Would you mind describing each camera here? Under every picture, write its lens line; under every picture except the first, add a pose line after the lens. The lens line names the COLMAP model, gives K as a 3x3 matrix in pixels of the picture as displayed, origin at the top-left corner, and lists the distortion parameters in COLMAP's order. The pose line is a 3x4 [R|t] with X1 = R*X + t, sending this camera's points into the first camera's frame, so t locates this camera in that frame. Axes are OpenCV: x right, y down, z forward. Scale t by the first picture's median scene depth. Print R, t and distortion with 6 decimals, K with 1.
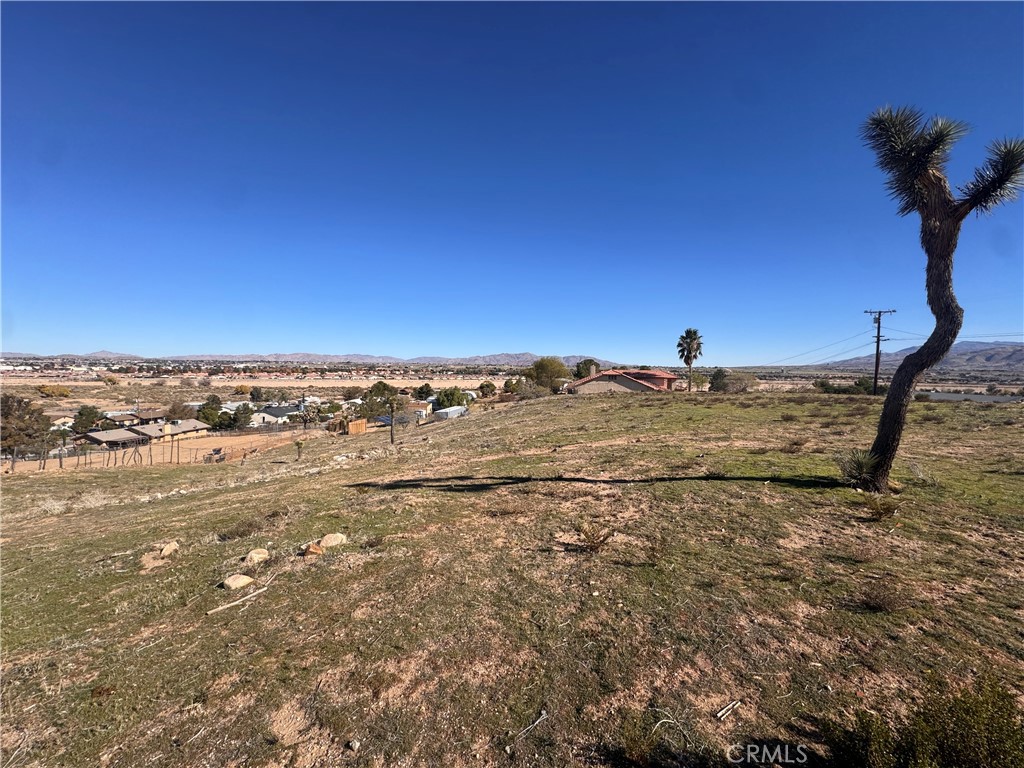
lens RADIAL K [[407.6, 0, 514.3], [0, 407.6, 381.0], [0, 0, 1]] dist [-0.004479, 0.000550]
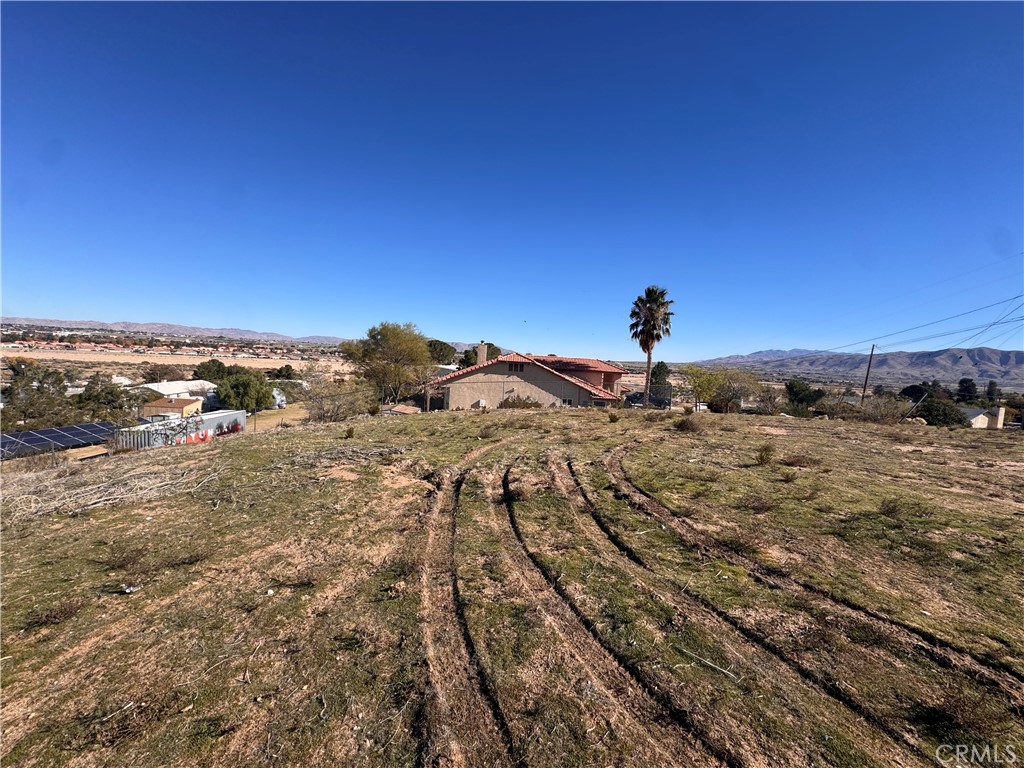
lens RADIAL K [[407.6, 0, 513.3], [0, 407.6, 384.9], [0, 0, 1]] dist [-0.004479, 0.000550]
pose [[0.972428, 0.029472, 0.231335, 0.062331], [-0.039012, 0.998562, 0.036774, -0.002915], [-0.229919, -0.044785, 0.972179, 0.260502]]
